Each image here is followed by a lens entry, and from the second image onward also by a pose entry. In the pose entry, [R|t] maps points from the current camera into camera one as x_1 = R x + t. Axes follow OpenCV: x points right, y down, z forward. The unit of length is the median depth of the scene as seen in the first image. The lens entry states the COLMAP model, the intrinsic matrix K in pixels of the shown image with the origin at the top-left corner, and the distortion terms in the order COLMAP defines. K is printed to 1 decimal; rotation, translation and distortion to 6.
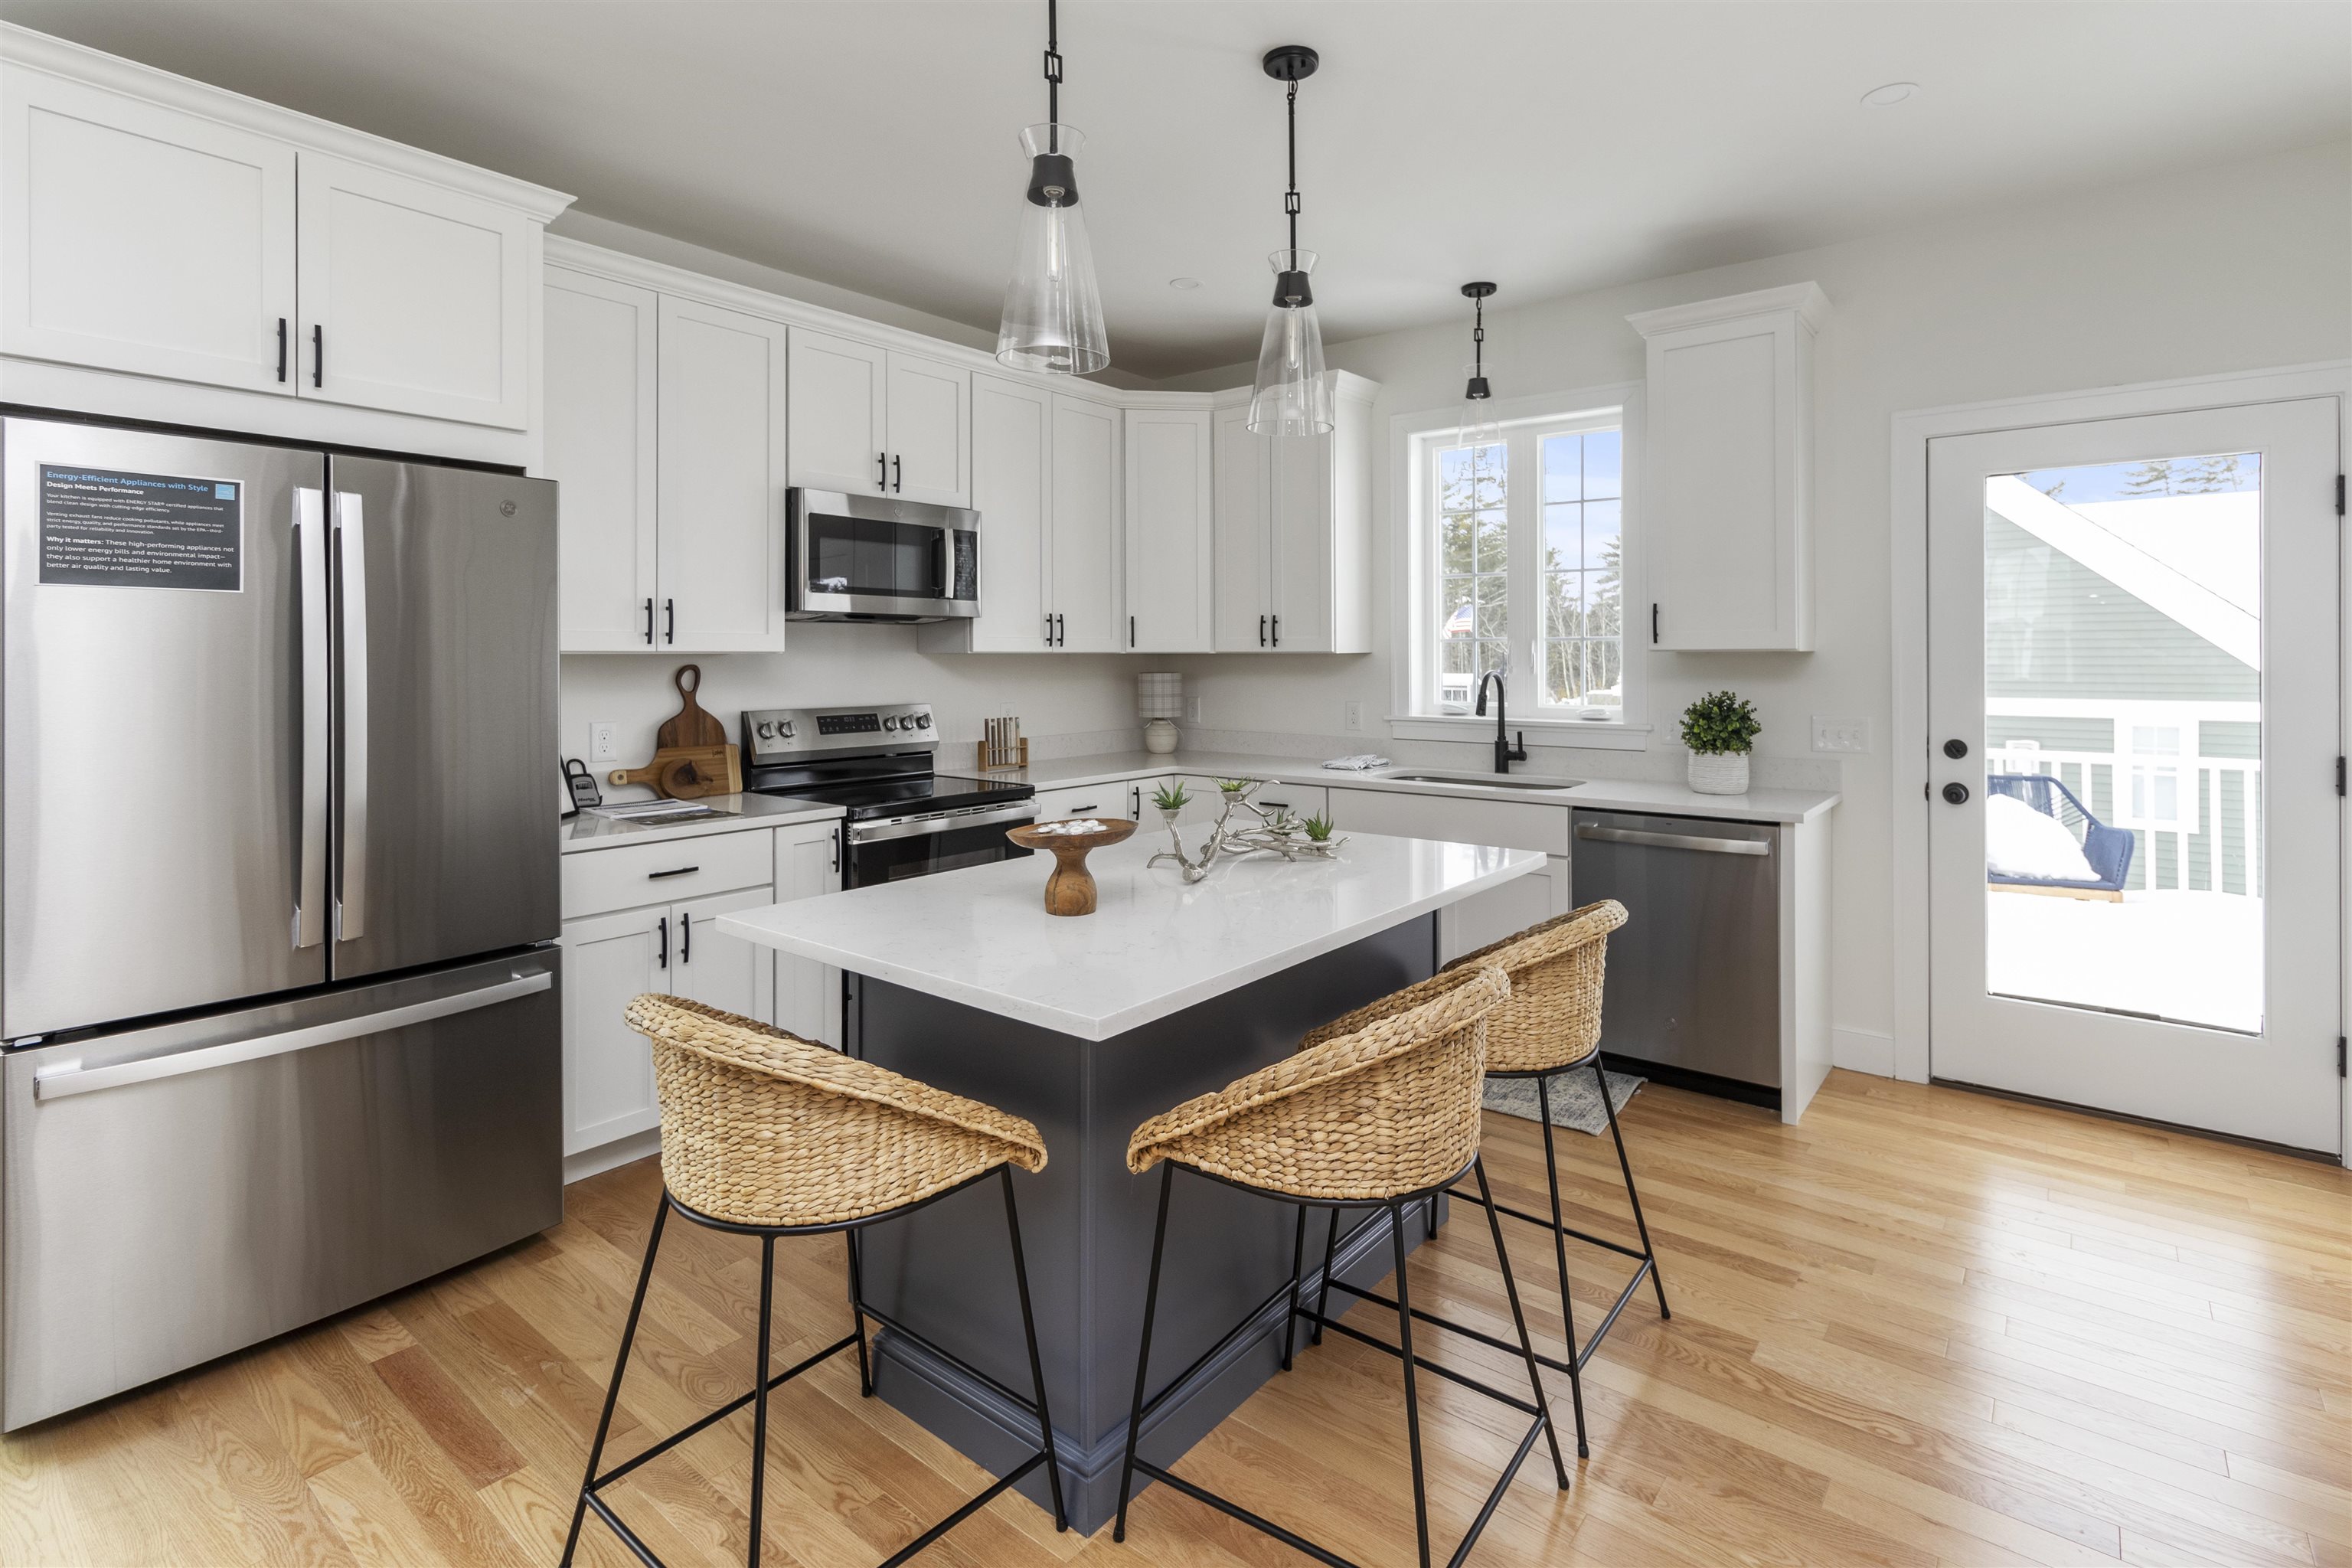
lens RADIAL K [[1124.3, 0, 1177.7], [0, 1124.3, 673.0], [0, 0, 1]] dist [-0.000036, 0.000109]
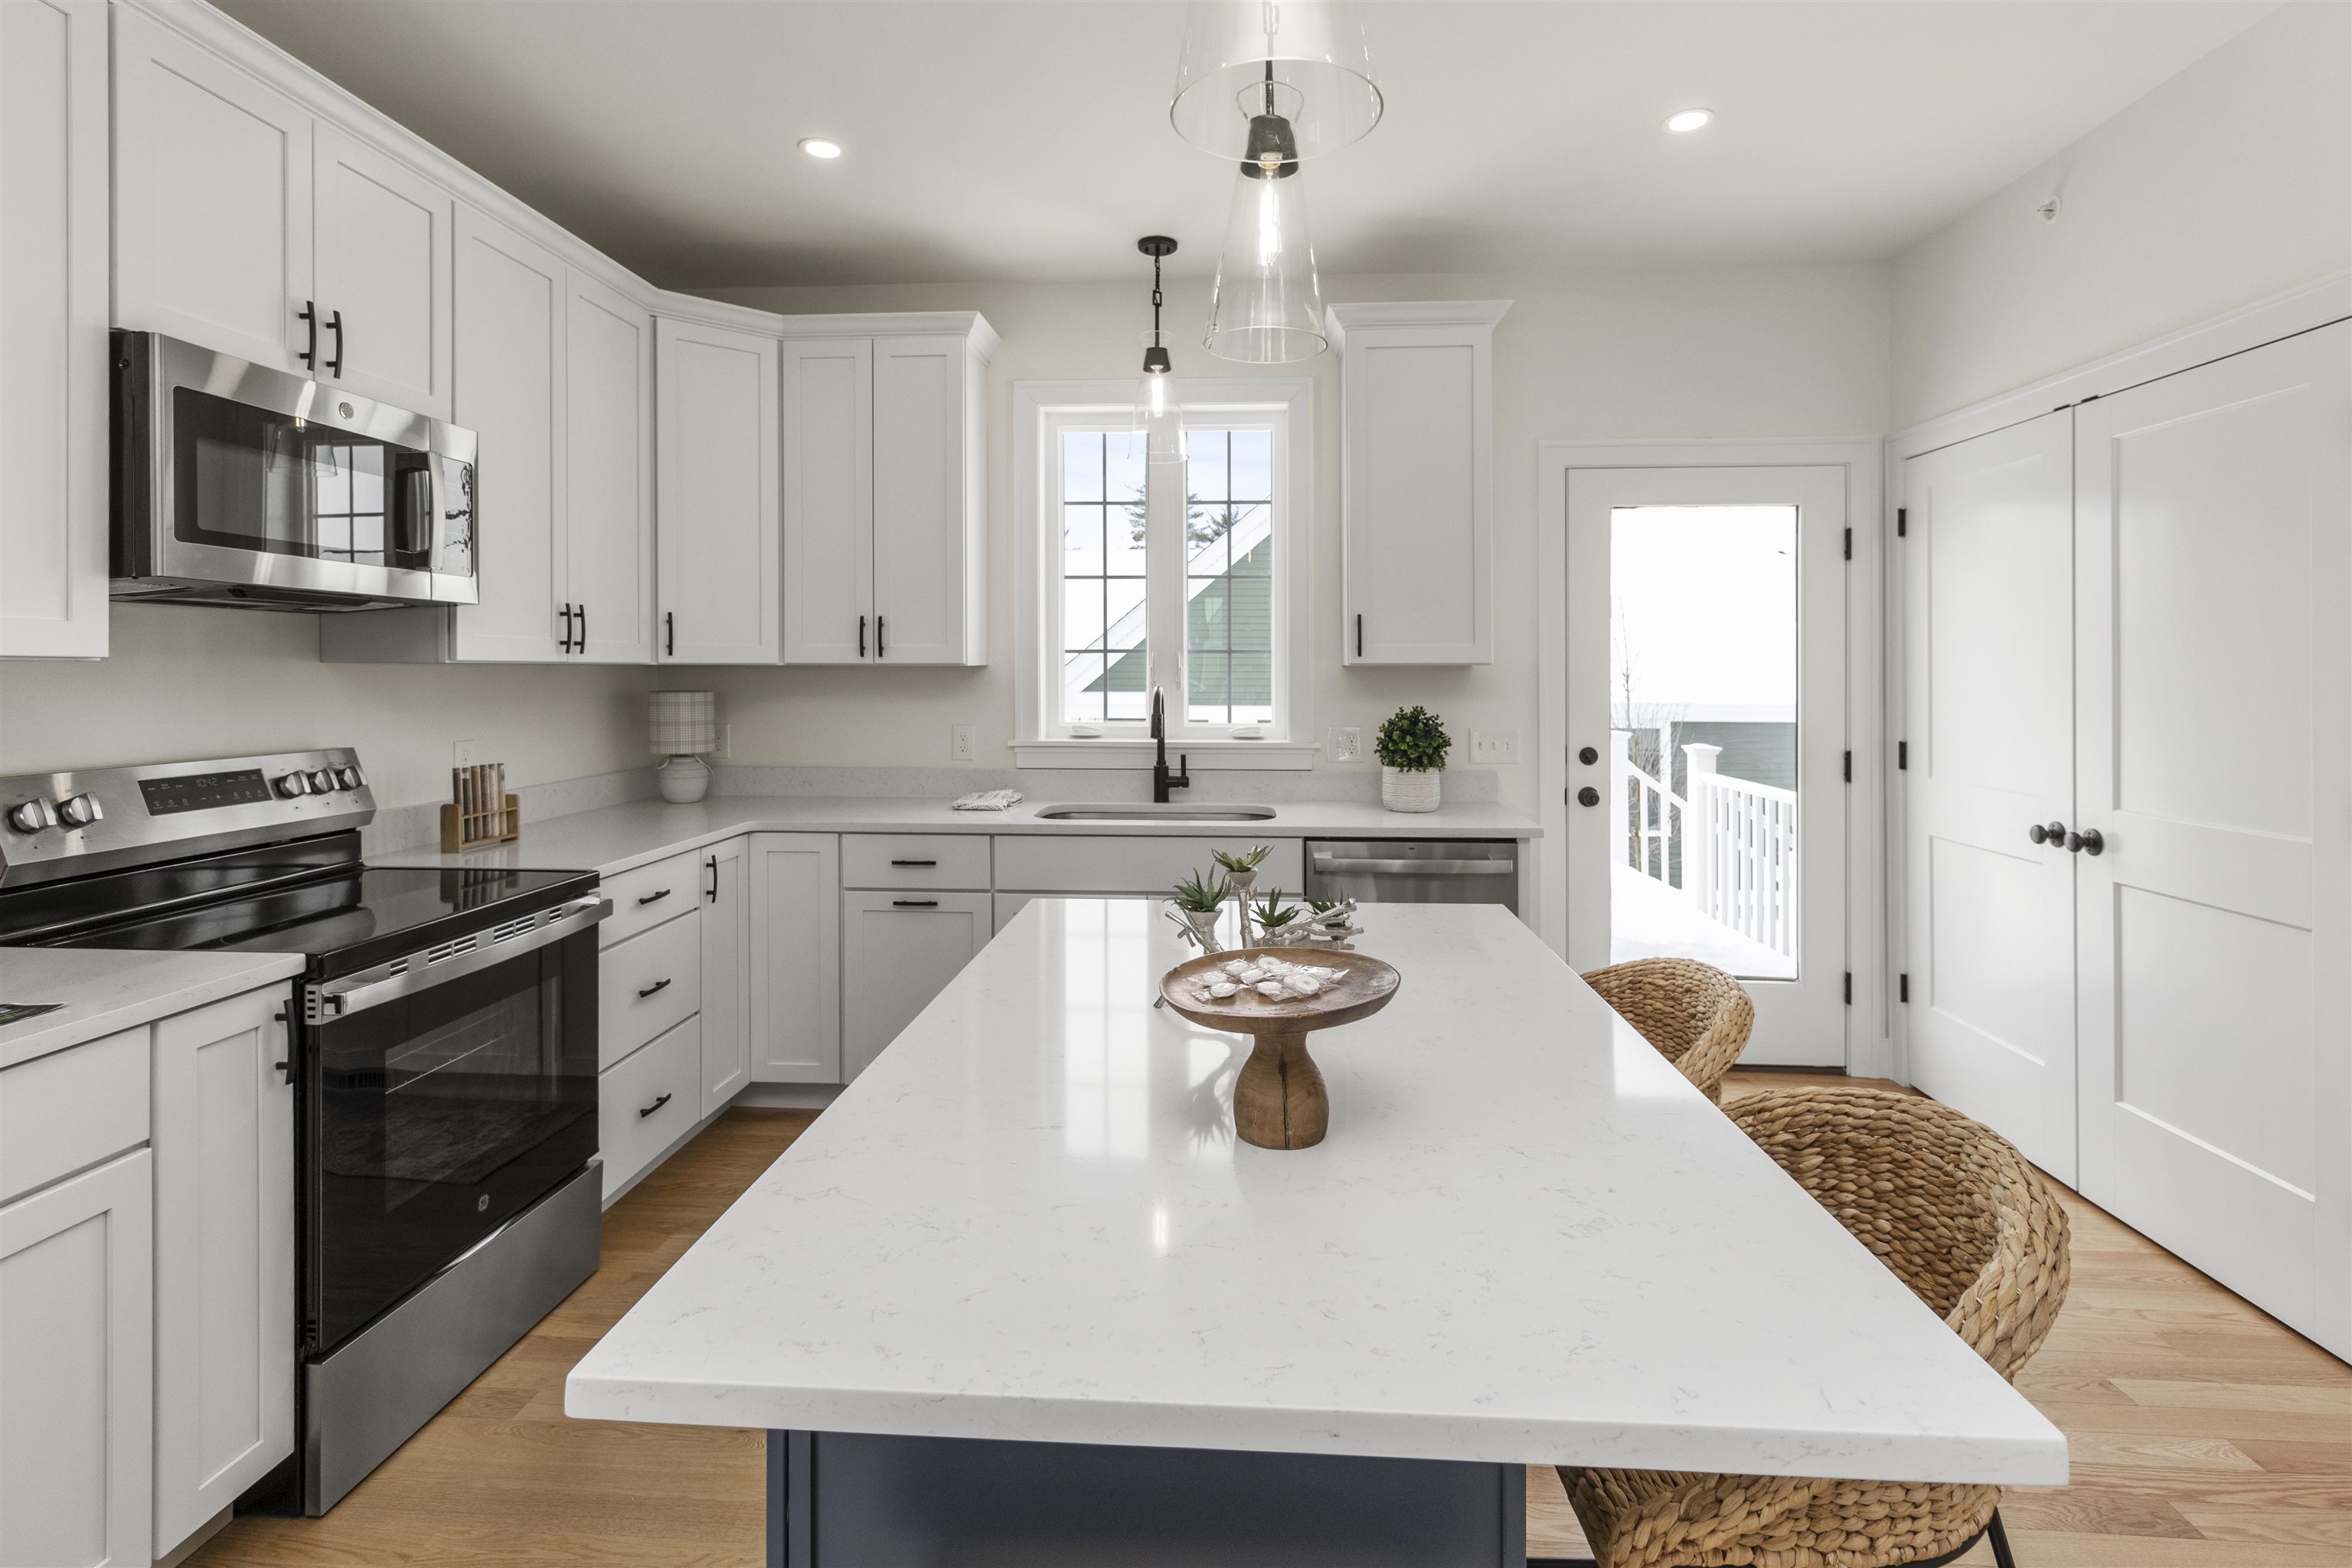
lens RADIAL K [[1124.3, 0, 1173.5], [0, 1124.3, 684.6], [0, 0, 1]] dist [-0.000036, 0.000109]
pose [[0.820094, -0.005082, 0.572207, -0.208400], [0.006186, 0.999981, 0.000015, -0.003443], [-0.572196, 0.003527, 0.820110, 0.270504]]
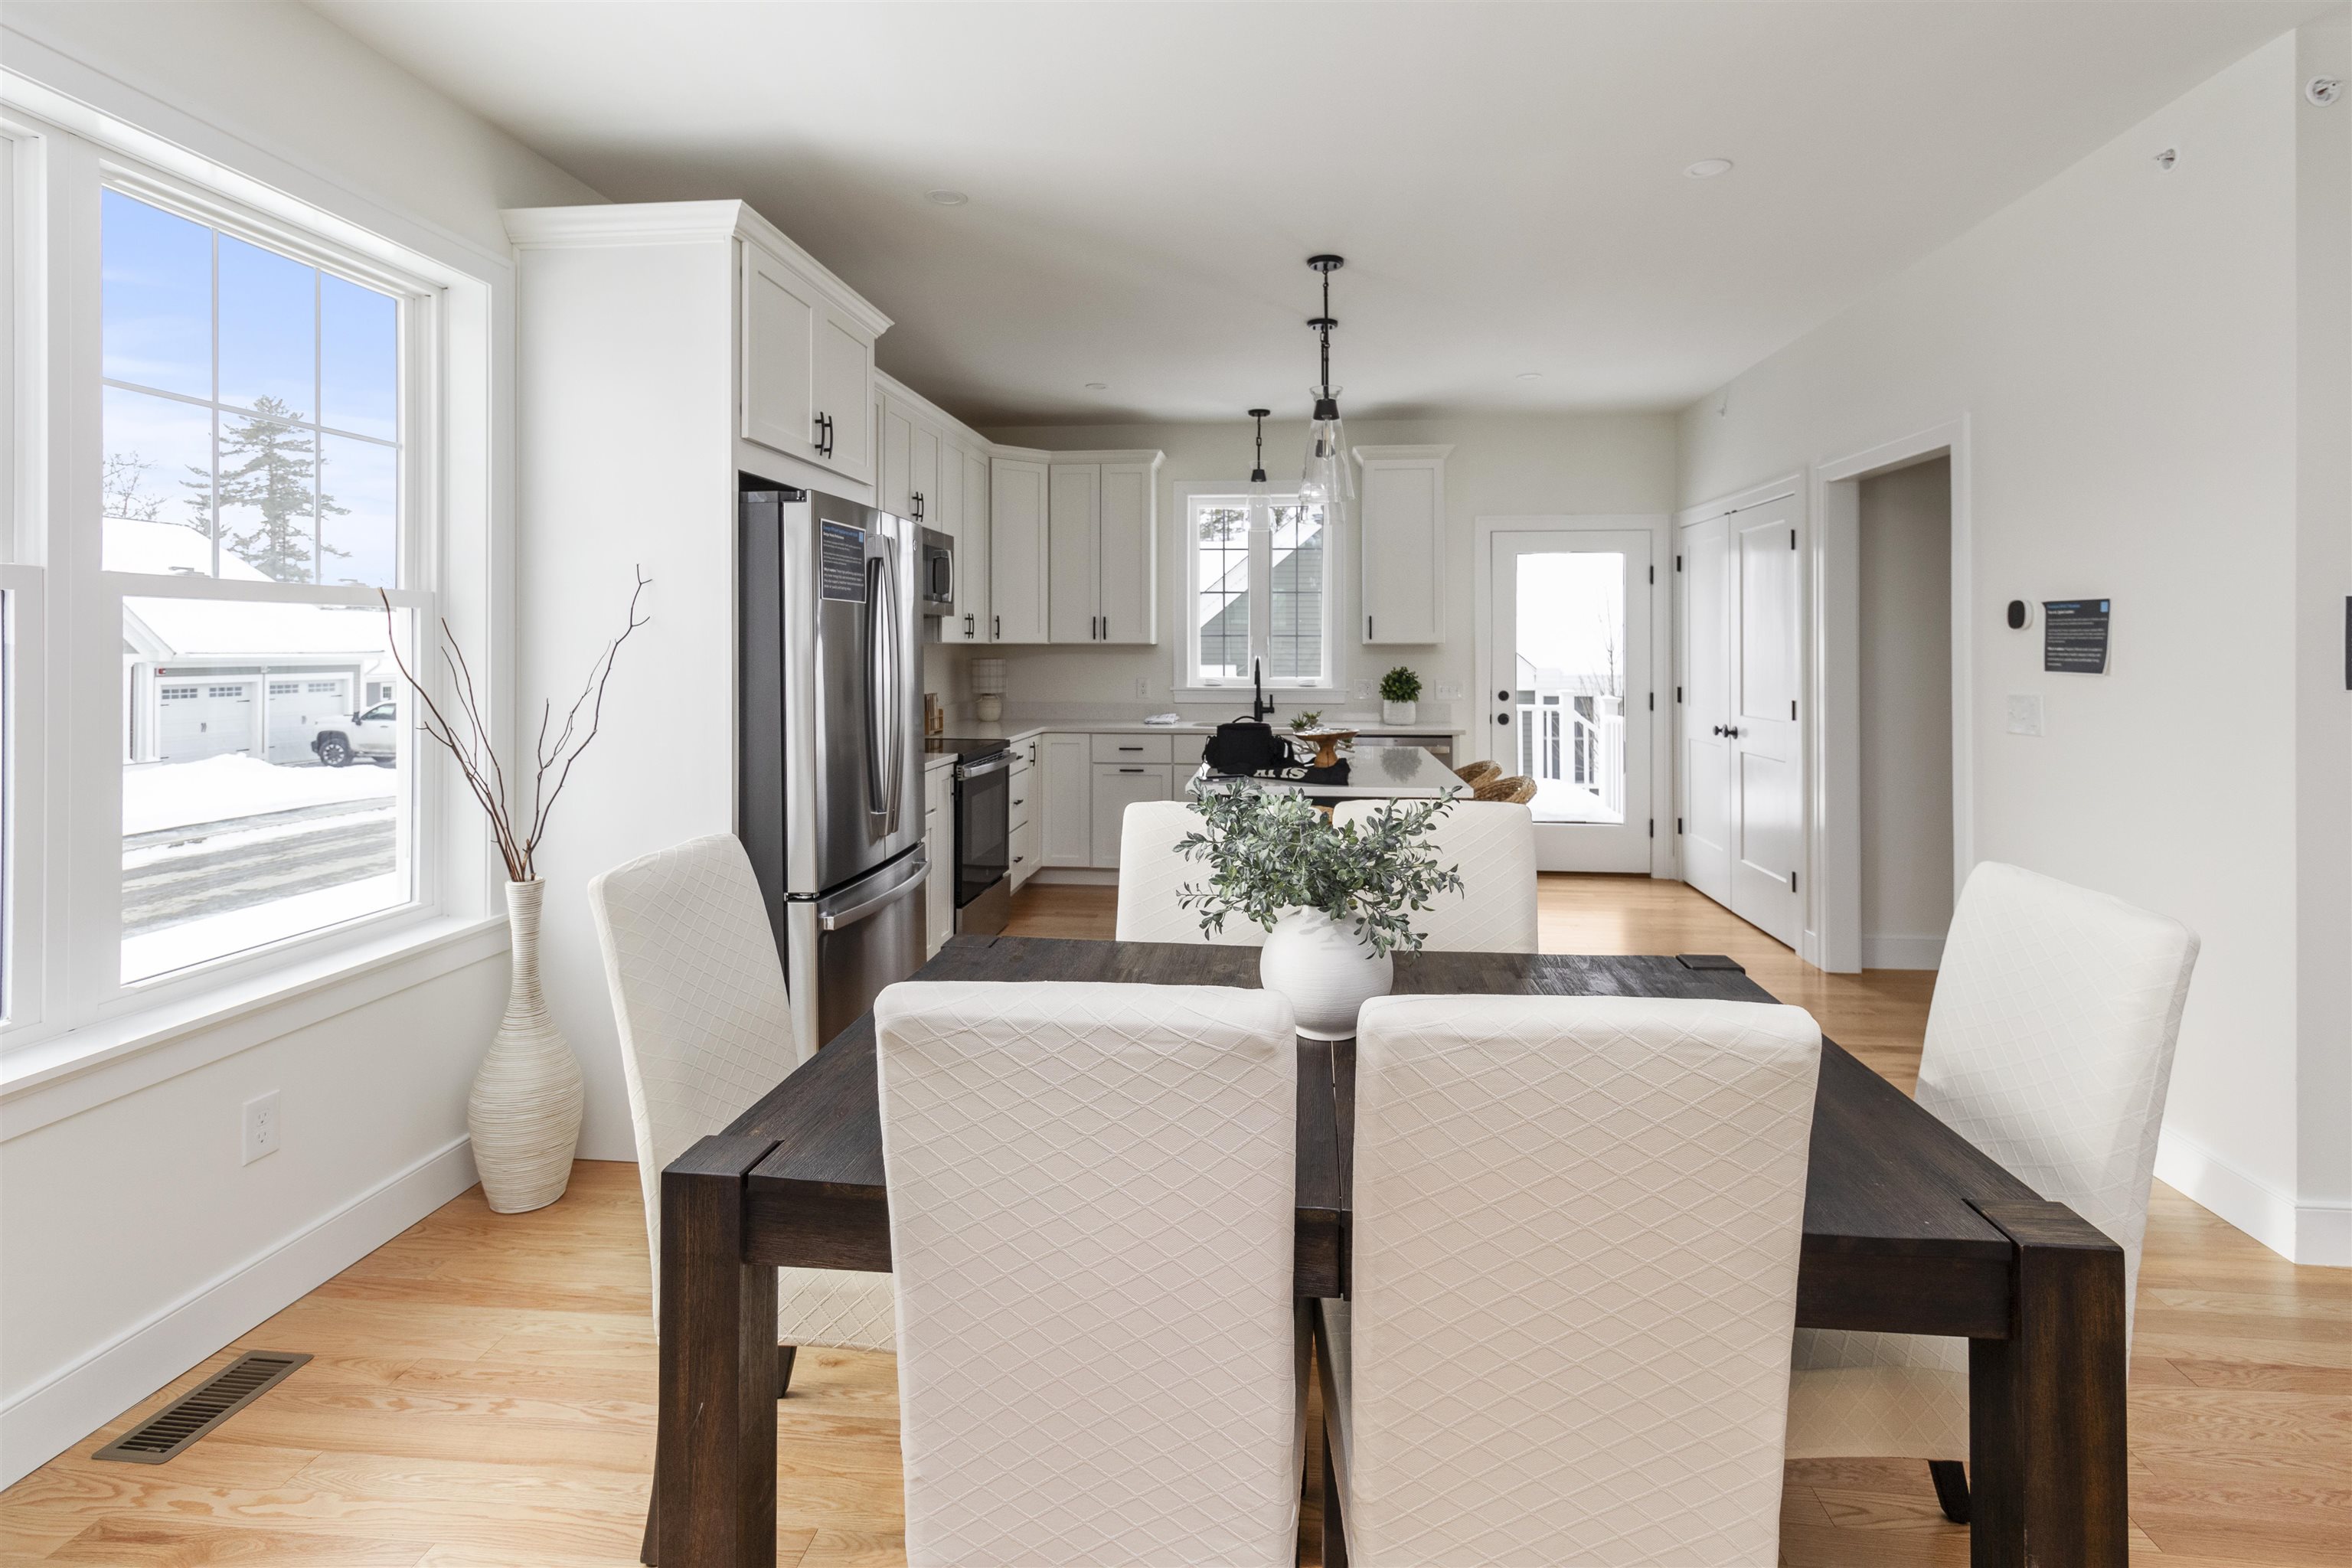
lens RADIAL K [[1124.3, 0, 1160.5], [0, 1124.3, 674.5], [0, 0, 1]] dist [-0.000036, 0.000109]
pose [[0.848225, -0.011340, 0.529515, -0.650302], [0.005517, 0.999906, 0.012576, 0.003438], [-0.529607, -0.007746, 0.848208, -0.247565]]
